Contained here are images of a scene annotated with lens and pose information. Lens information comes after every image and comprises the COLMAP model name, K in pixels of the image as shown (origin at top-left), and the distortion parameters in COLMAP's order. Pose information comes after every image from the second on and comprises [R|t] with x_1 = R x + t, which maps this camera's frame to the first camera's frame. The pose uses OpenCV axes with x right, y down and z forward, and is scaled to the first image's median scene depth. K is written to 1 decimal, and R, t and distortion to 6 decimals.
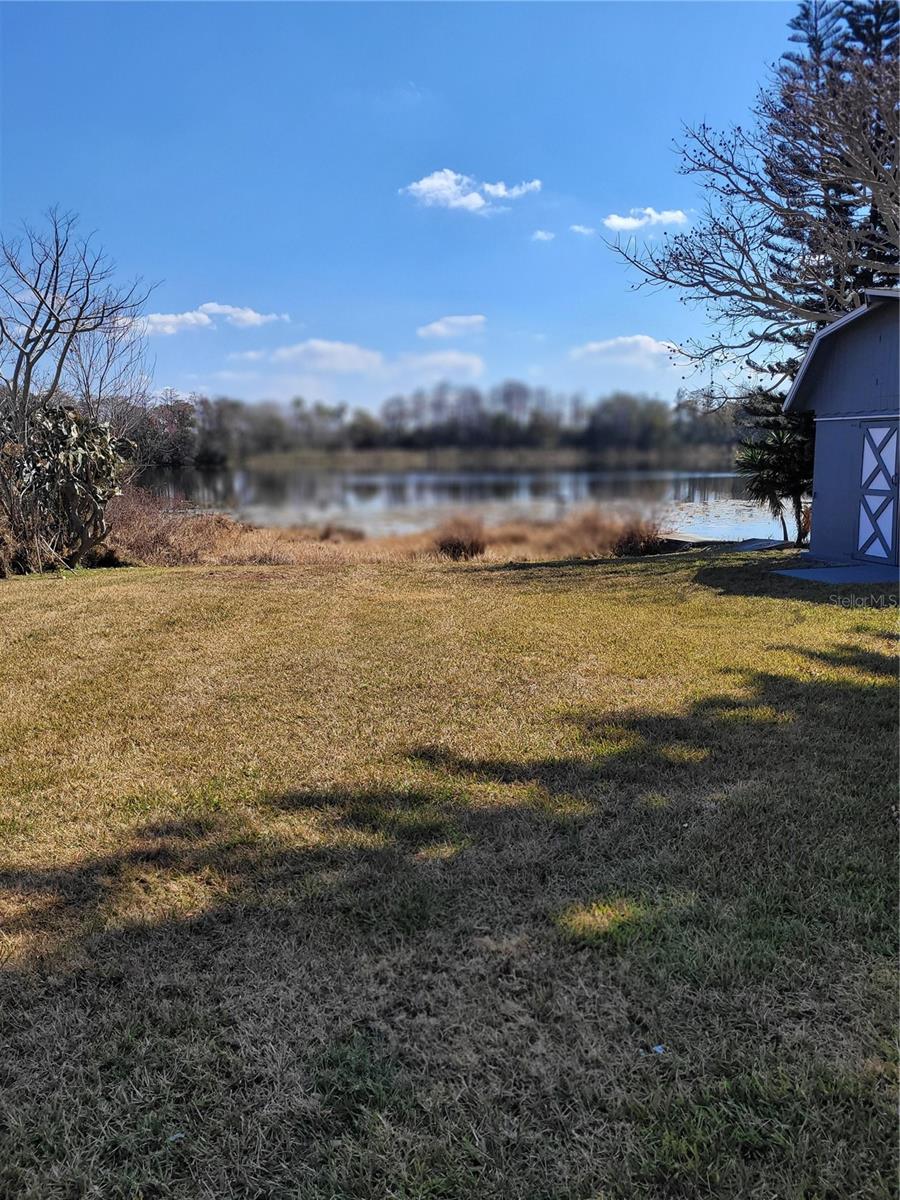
lens RADIAL K [[911.7, 0, 449.9], [0, 911.7, 624.6], [0, 0, 1]] dist [0.005396, -0.004466]
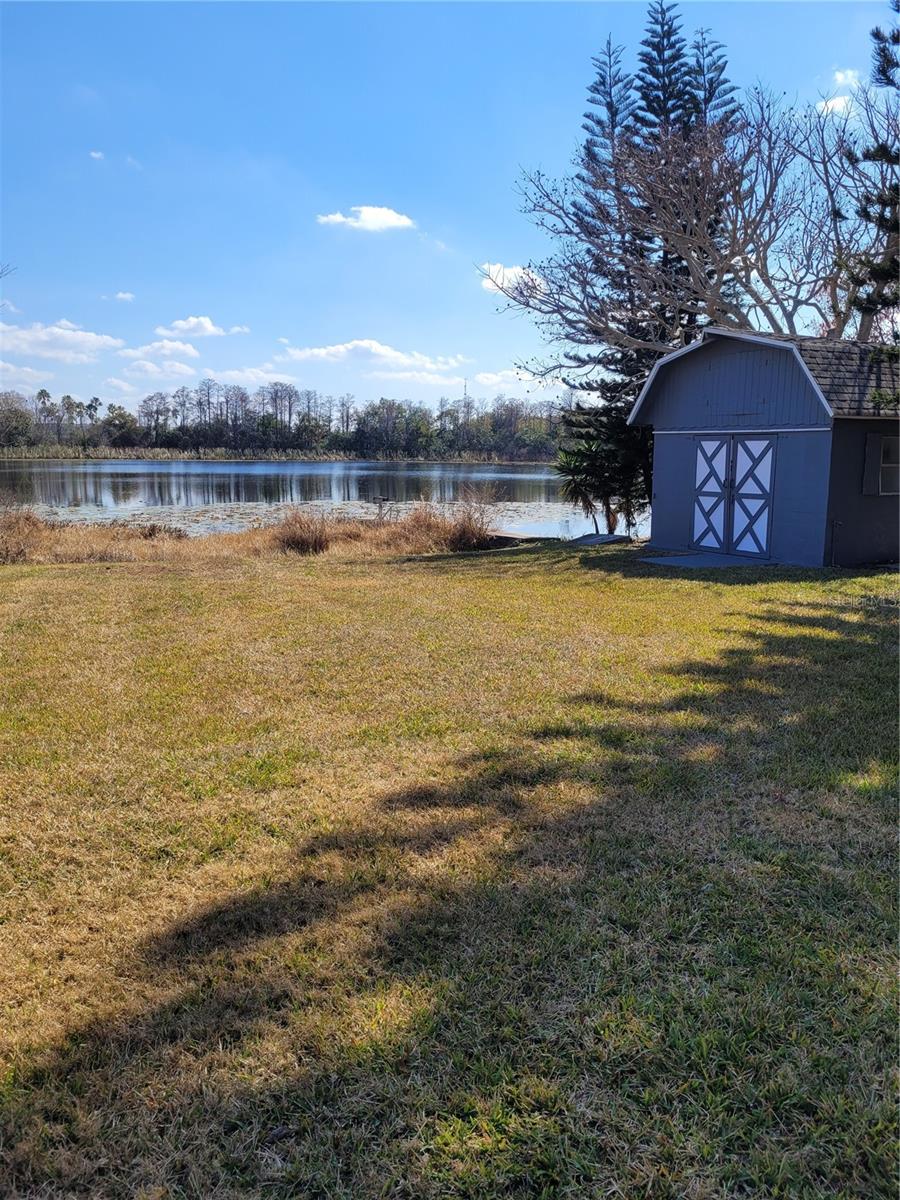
lens RADIAL K [[914.5, 0, 450.0], [0, 914.5, 600.0], [0, 0, 1]] dist [0.027545, -0.007397]
pose [[0.960684, -0.020535, 0.276882, -0.126746], [0.028848, 0.999246, -0.025982, 0.010953], [-0.276140, 0.032948, 0.960553, -0.043438]]
